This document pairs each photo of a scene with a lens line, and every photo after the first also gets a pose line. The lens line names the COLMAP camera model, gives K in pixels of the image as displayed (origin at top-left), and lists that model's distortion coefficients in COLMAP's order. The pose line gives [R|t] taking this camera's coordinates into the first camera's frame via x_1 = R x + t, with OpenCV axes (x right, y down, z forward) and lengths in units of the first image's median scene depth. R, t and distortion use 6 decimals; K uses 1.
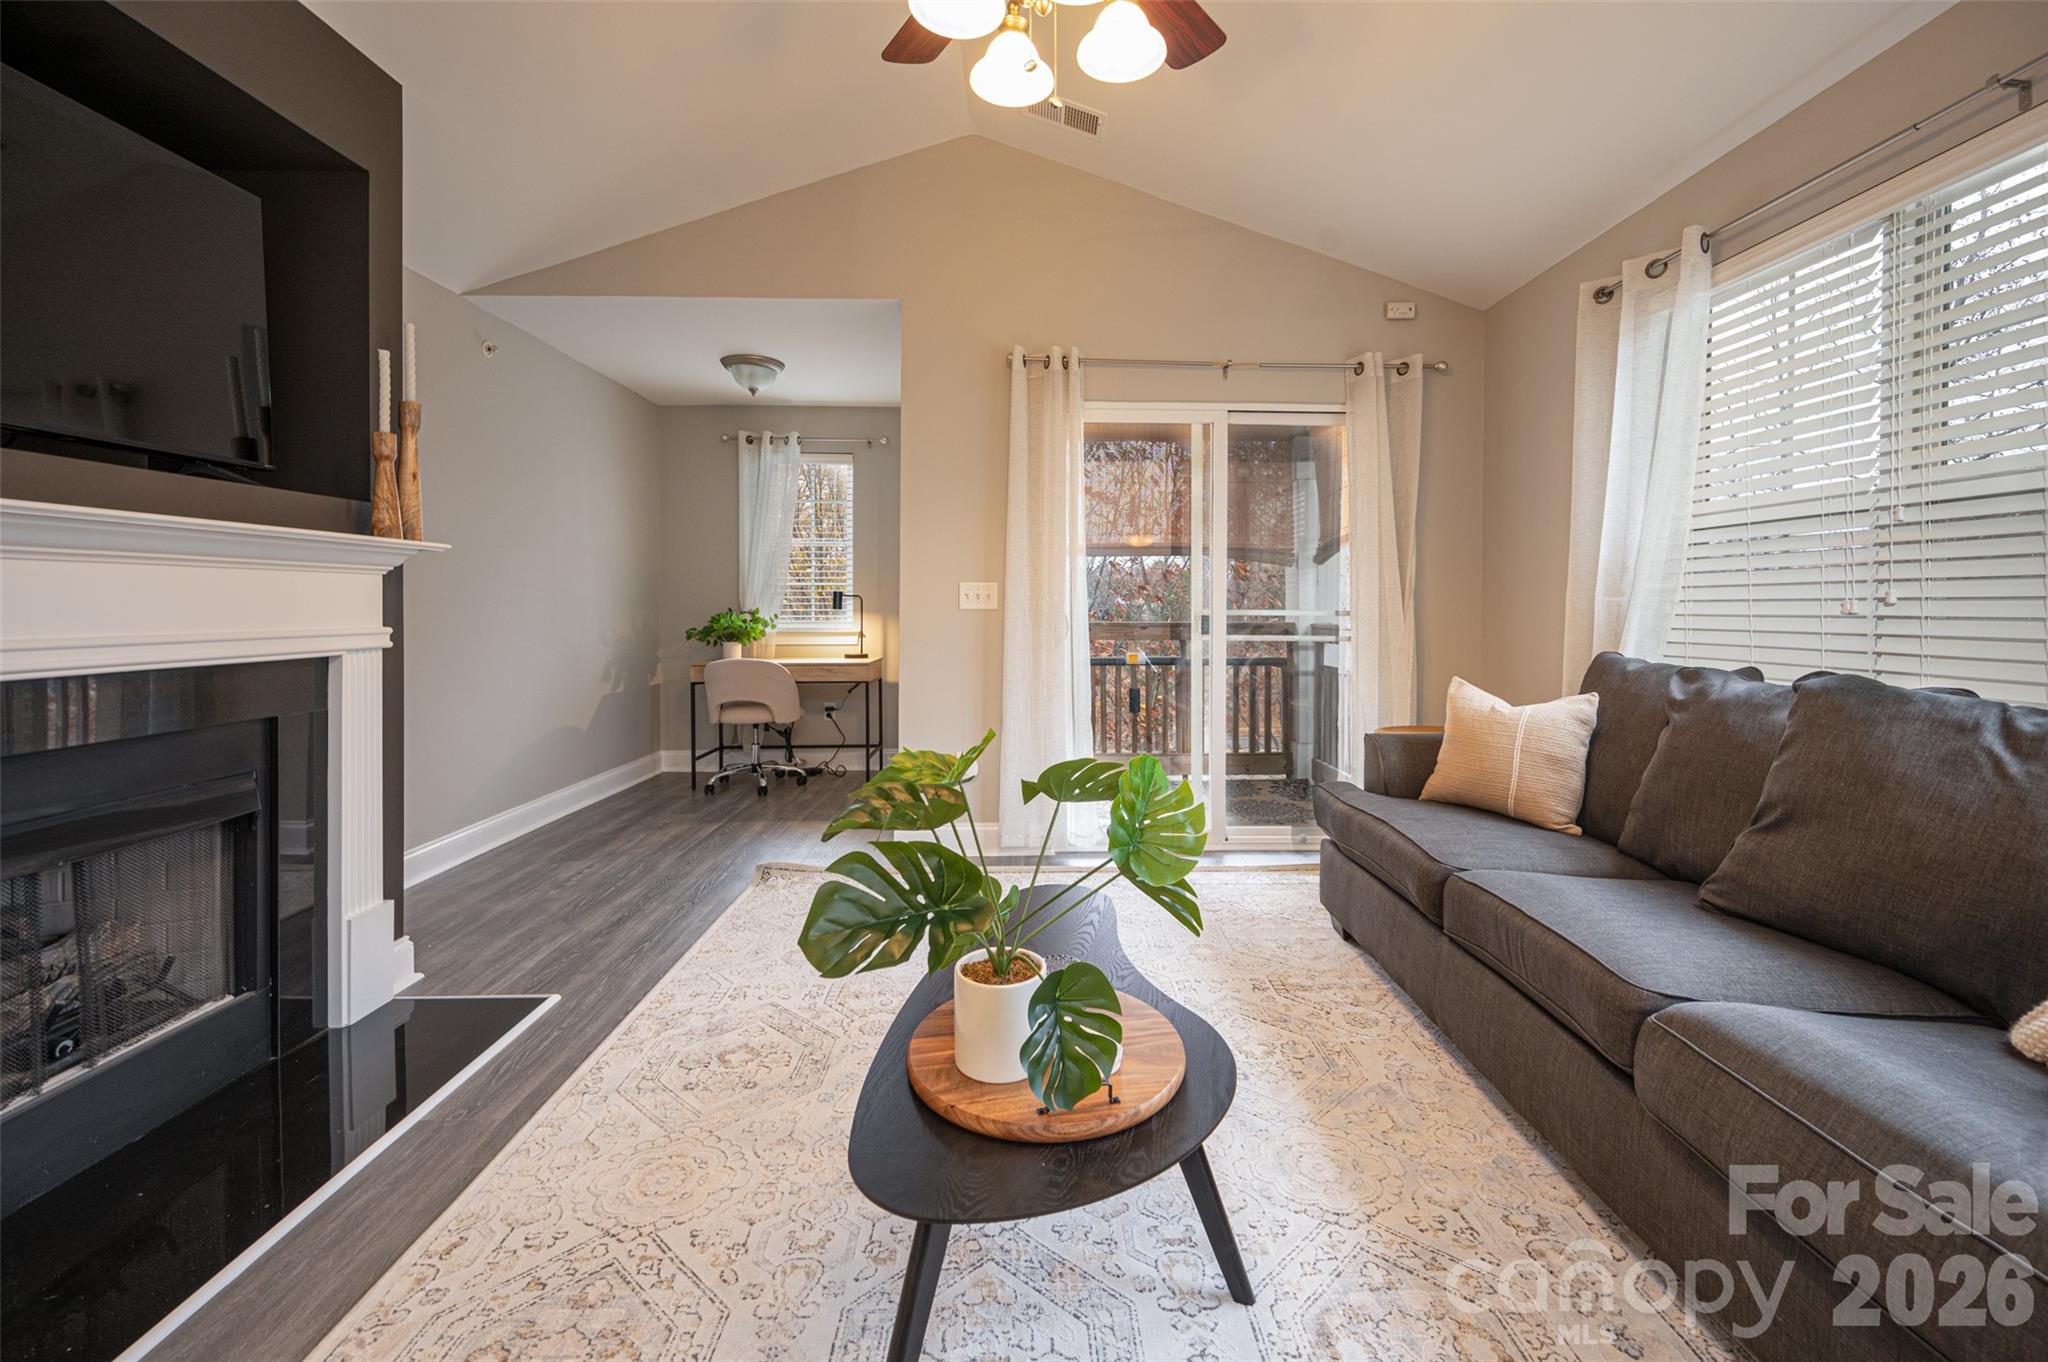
lens RADIAL K [[837.2, 0, 1025.4], [0, 837.2, 609.4], [0, 0, 1]] dist [-0.000233, 0.000028]
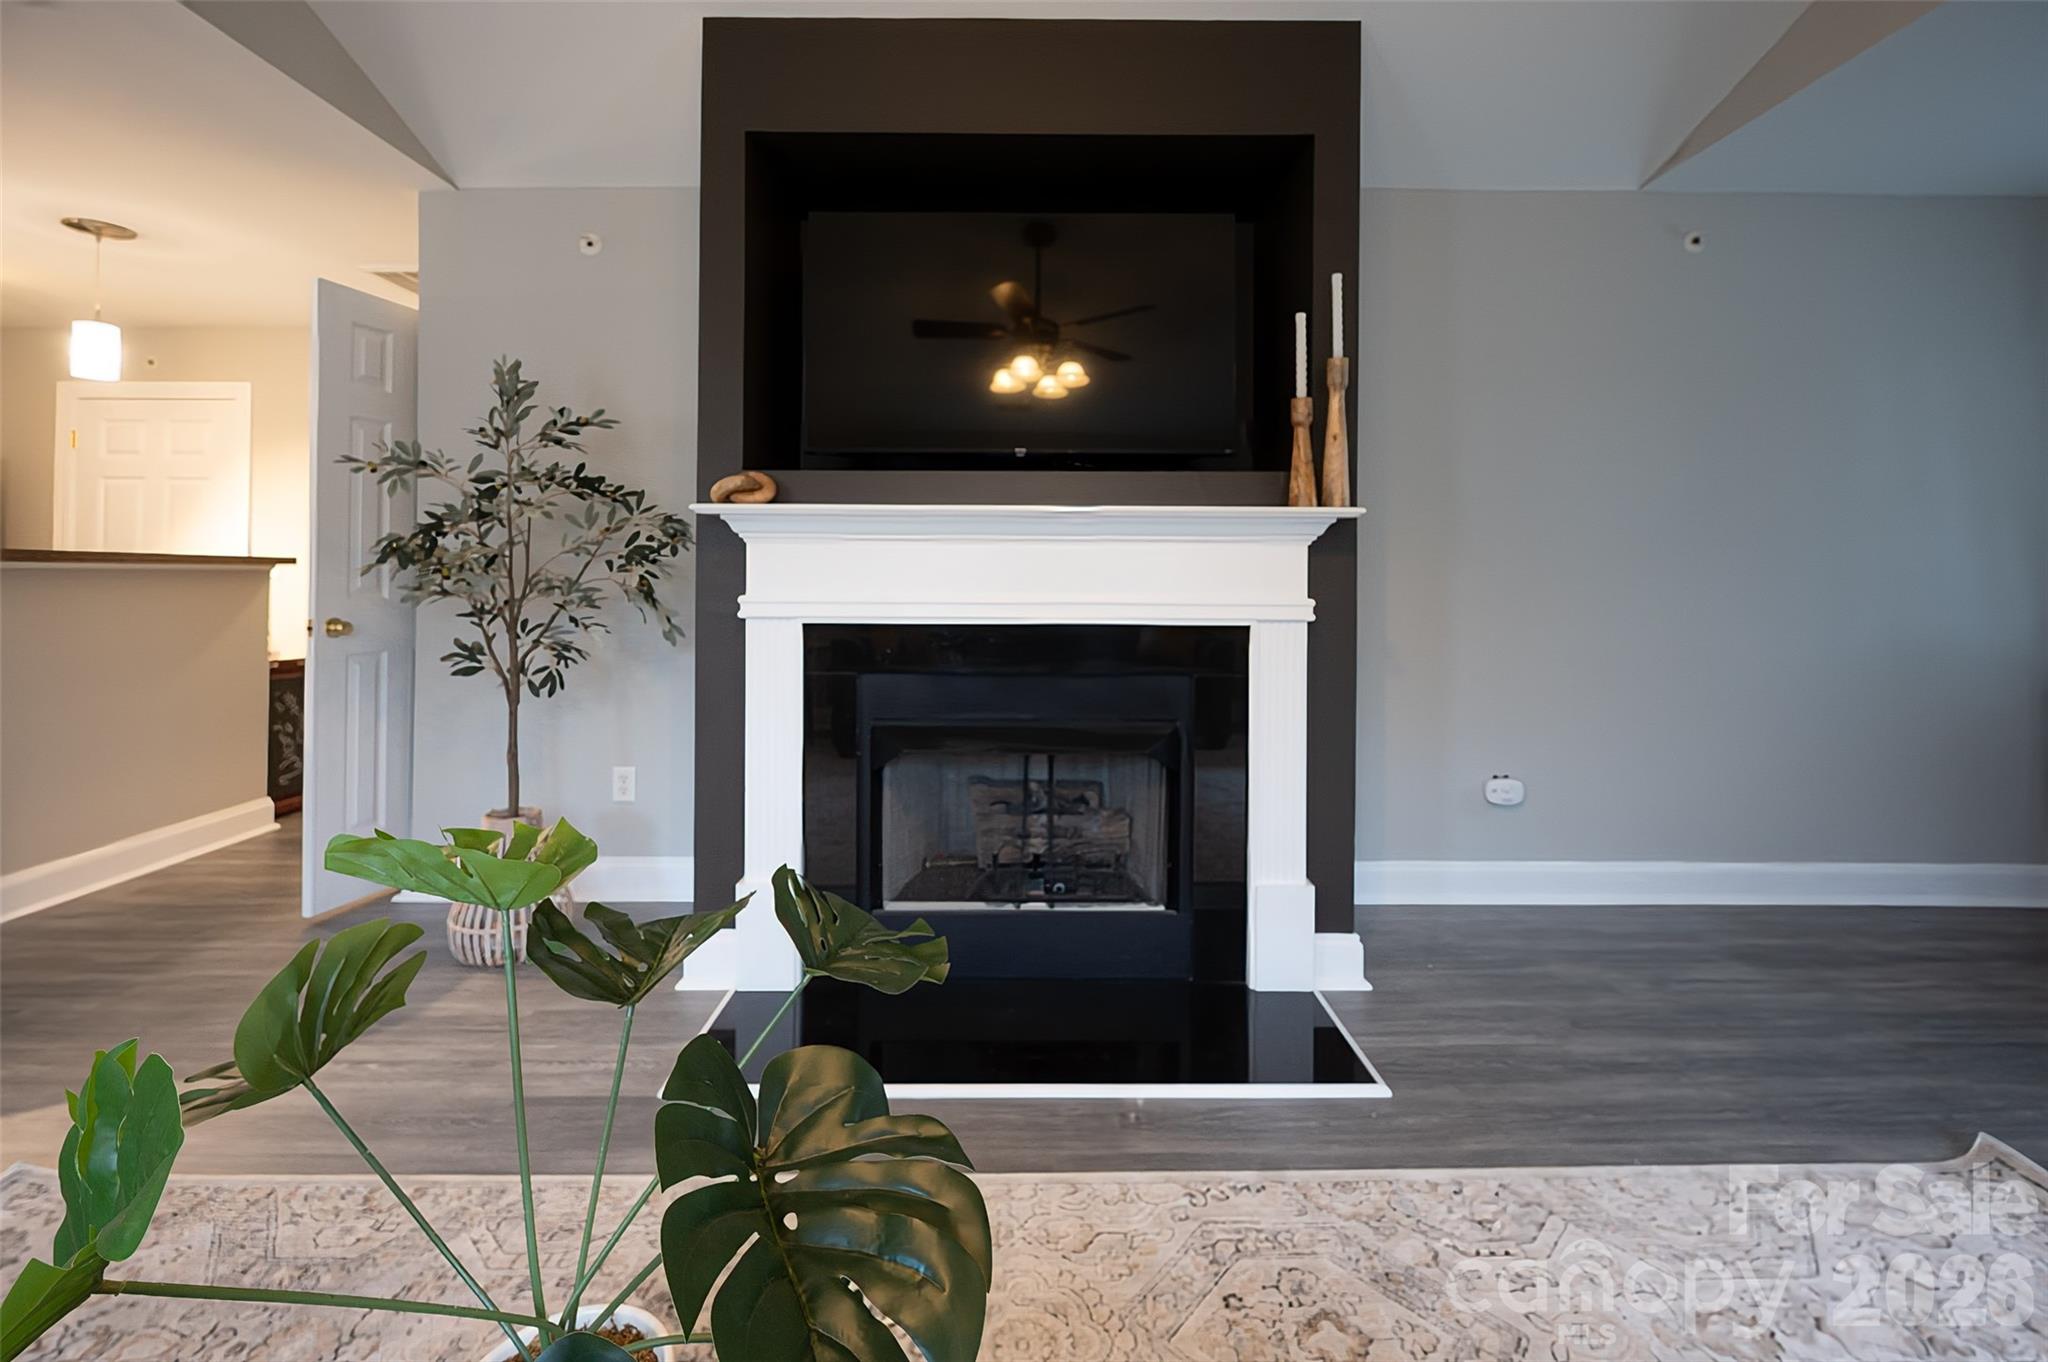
lens RADIAL K [[866.0, 0, 1023.4], [0, 866.0, 574.7], [0, 0, 1]] dist [0.001499, 0.000135]
pose [[0.000899, -0.004759, -0.999988, 0.233832], [-0.006494, 0.999968, -0.004765, -0.000073], [0.999979, 0.006499, 0.000868, 0.675696]]
